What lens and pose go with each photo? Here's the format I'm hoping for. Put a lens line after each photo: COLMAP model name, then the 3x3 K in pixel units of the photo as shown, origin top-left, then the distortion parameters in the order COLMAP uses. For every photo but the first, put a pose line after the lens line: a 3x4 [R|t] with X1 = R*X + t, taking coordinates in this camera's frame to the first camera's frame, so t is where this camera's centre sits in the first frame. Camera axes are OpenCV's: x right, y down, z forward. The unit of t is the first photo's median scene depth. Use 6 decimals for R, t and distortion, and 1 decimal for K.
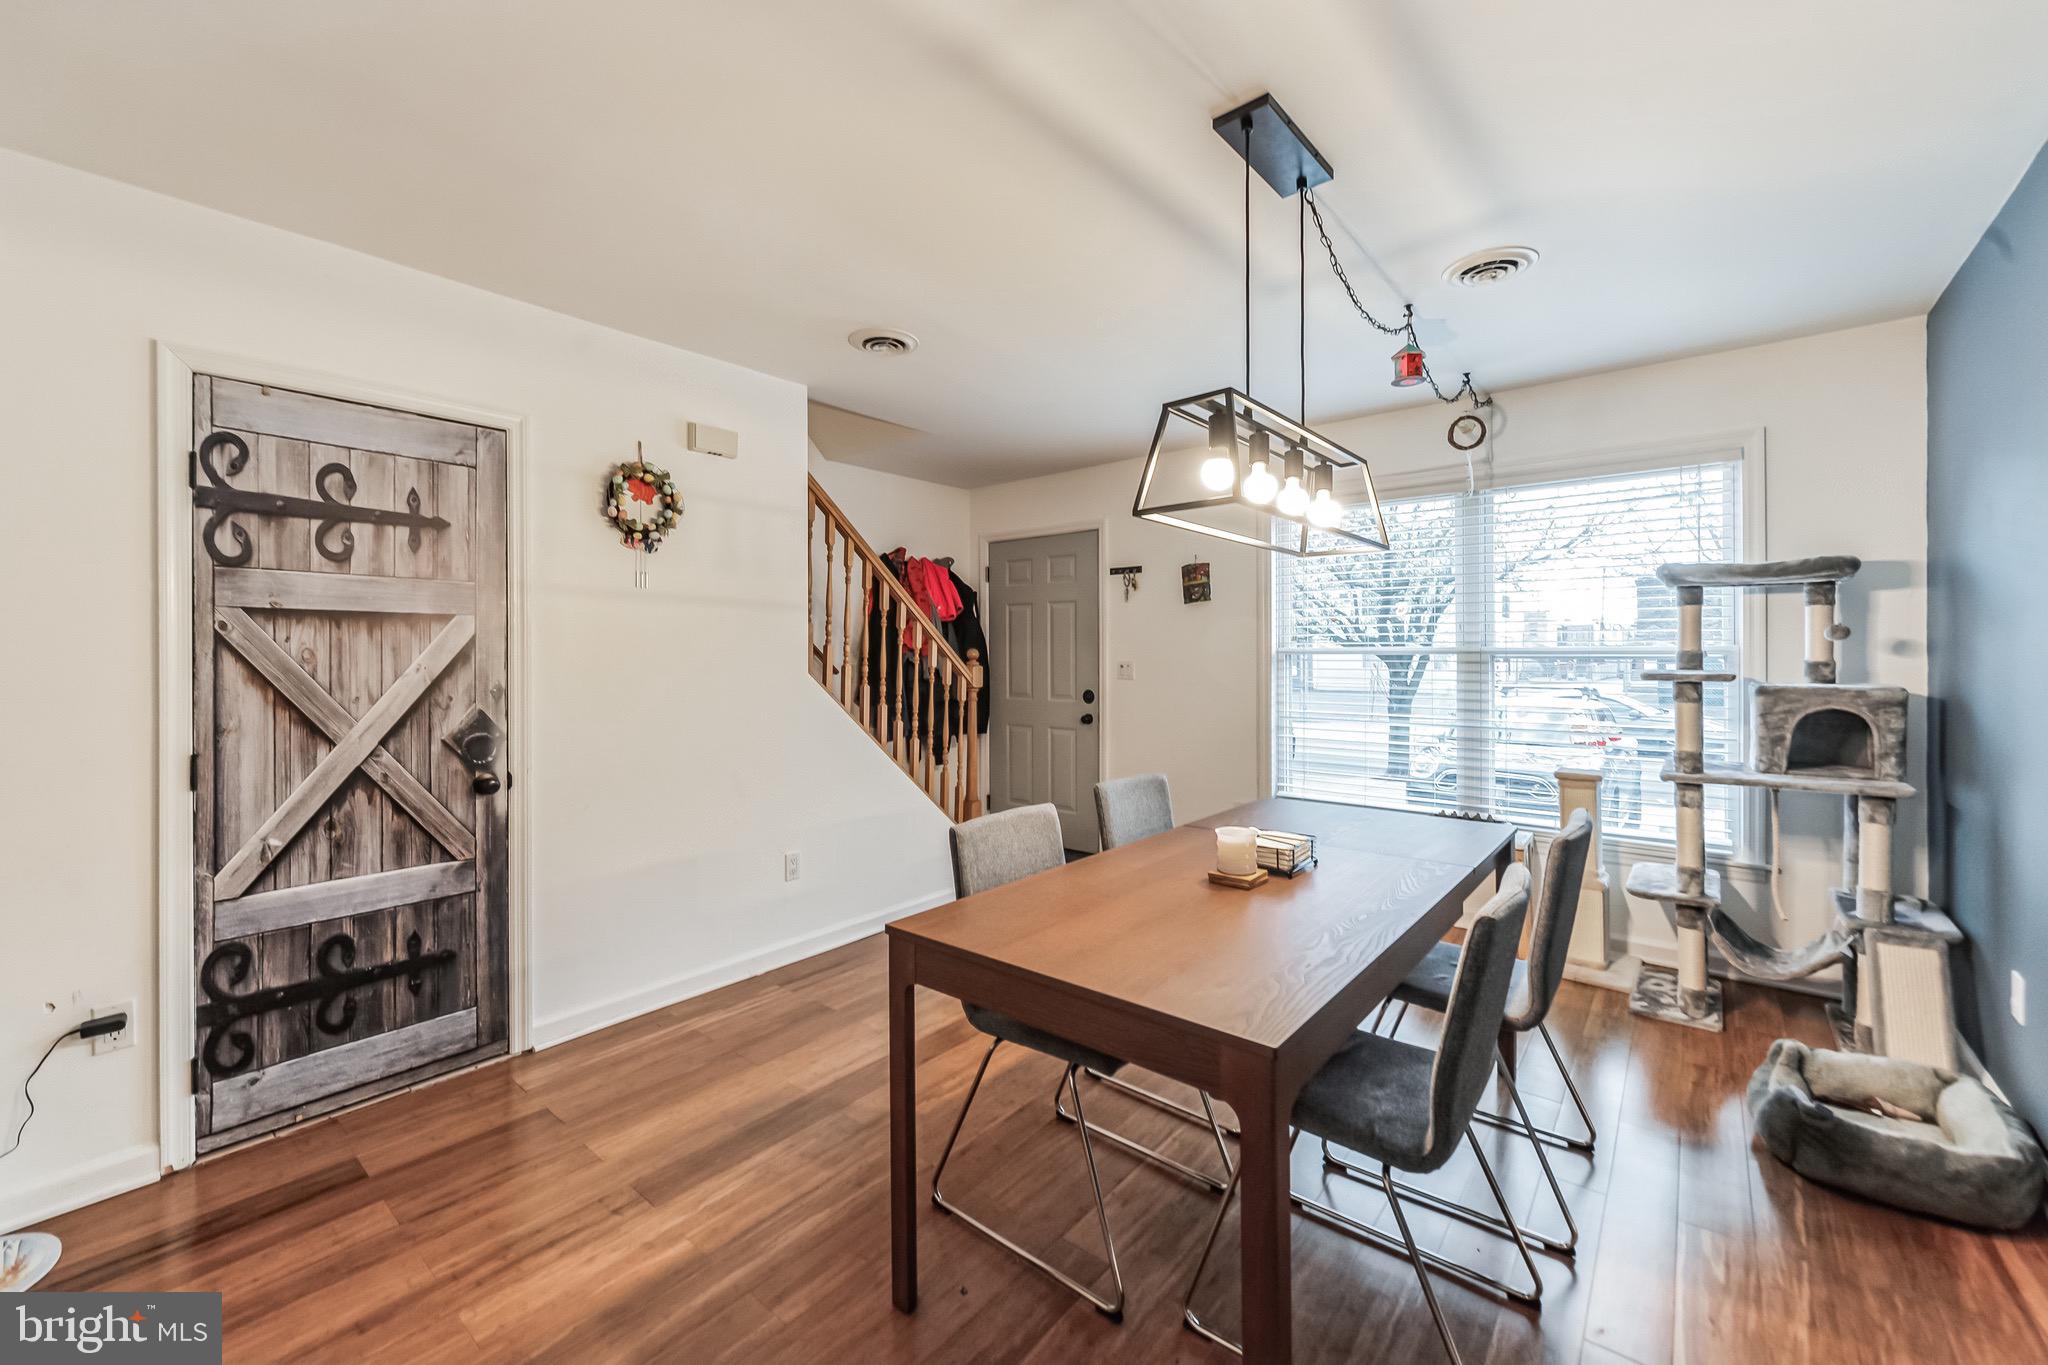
lens RADIAL K [[806.5, 0, 1014.1], [0, 806.5, 669.4], [0, 0, 1]] dist [0.001068, -0.000057]
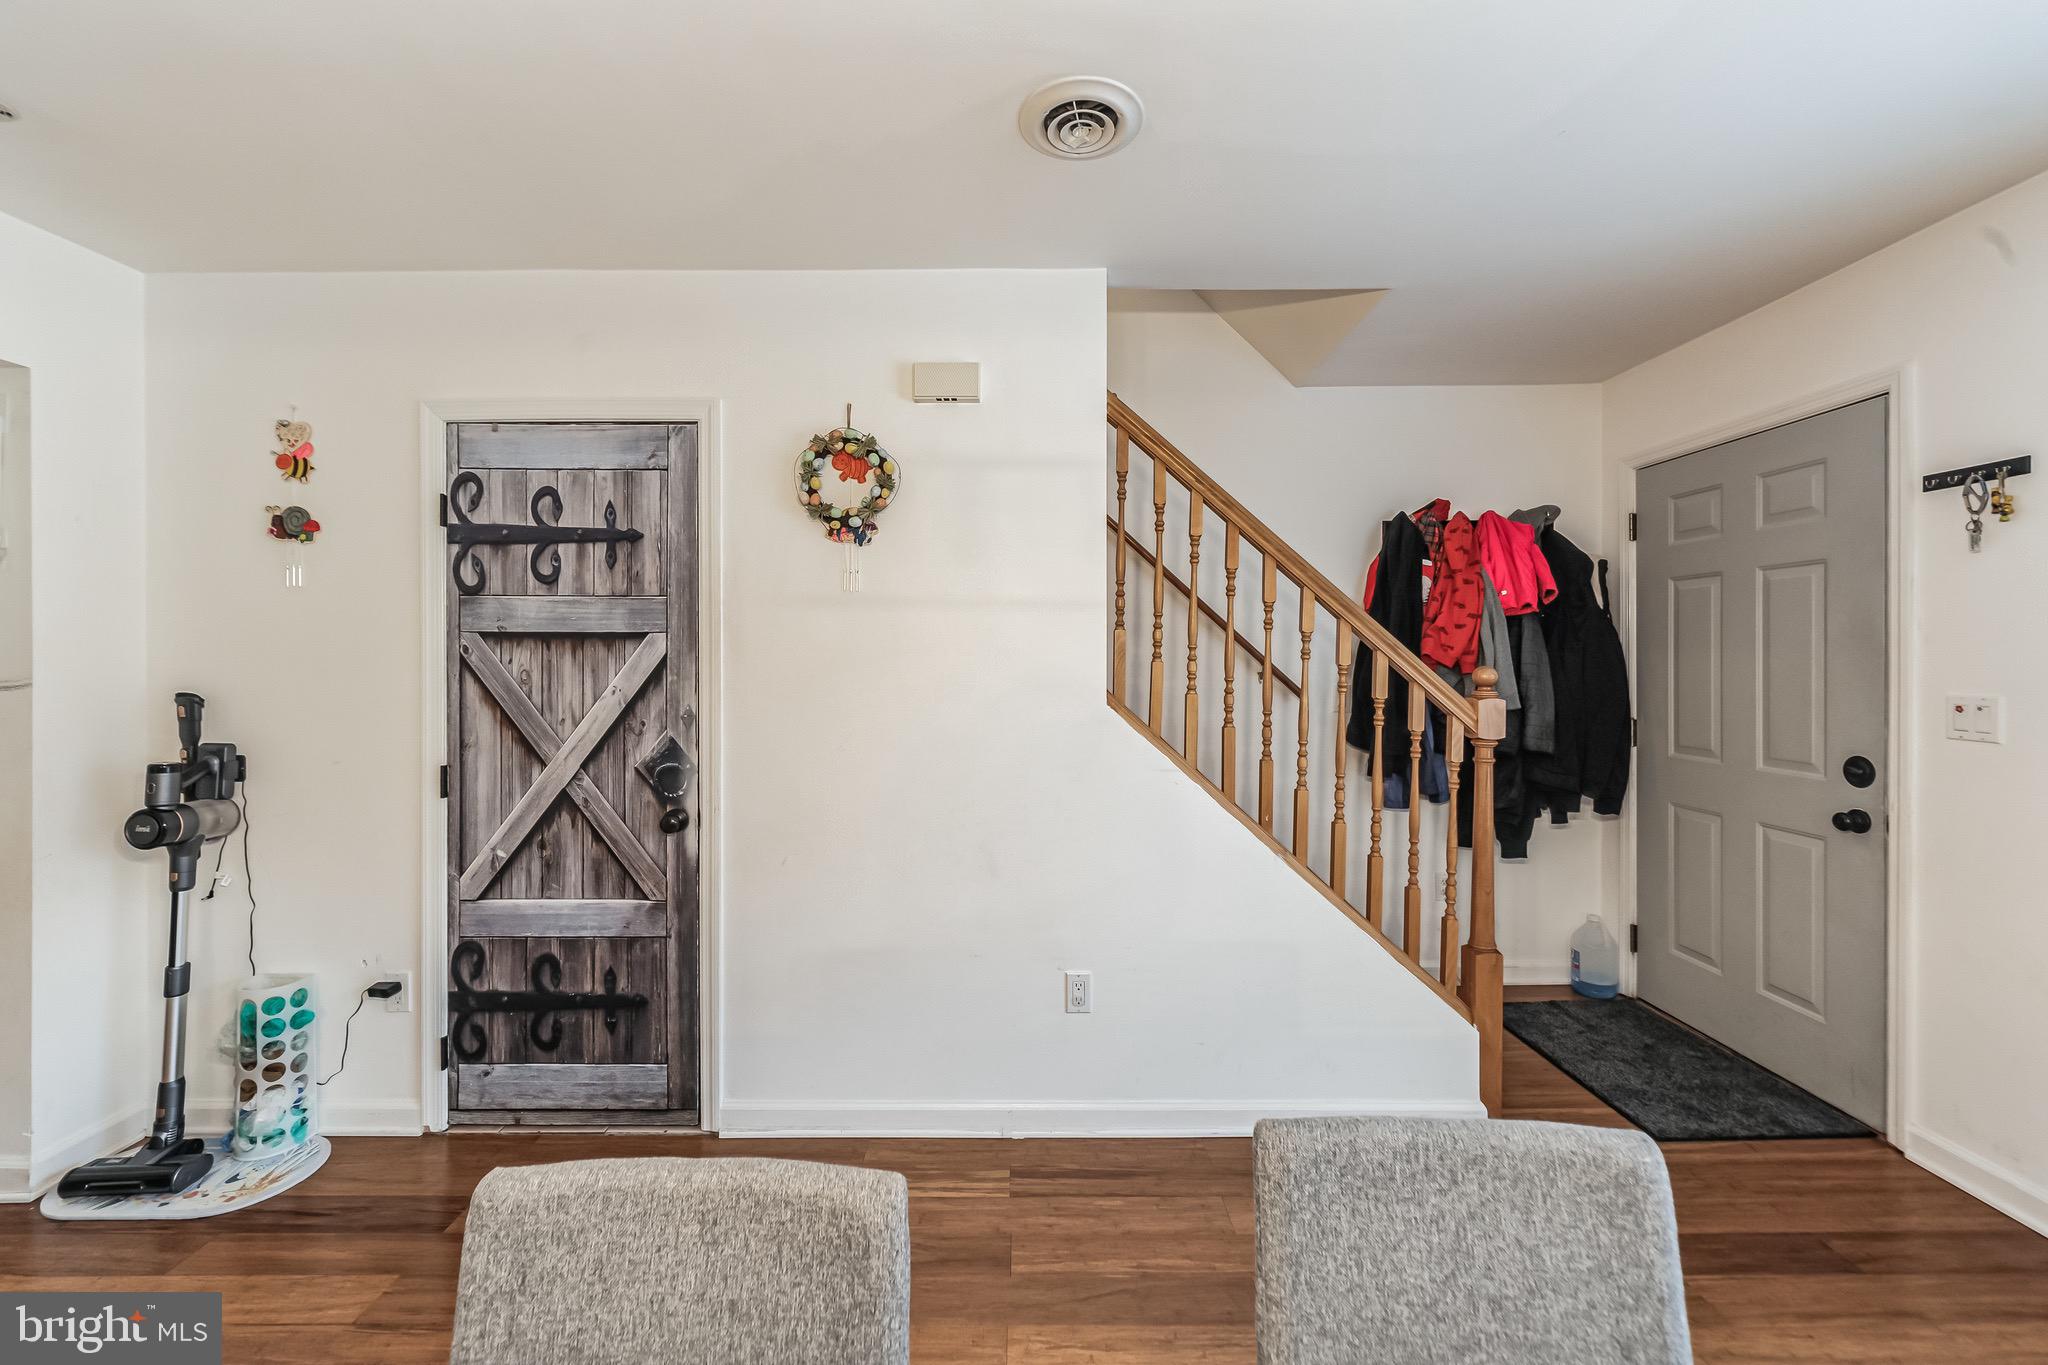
lens RADIAL K [[817.1, 0, 1025.9], [0, 817.1, 662.8], [0, 0, 1]] dist [0.001074, 0.000046]
pose [[0.640456, 0.009419, -0.767937, 0.314956], [-0.015753, 0.999876, -0.000875, -0.041707], [0.767834, 0.012658, 0.640524, 0.770567]]
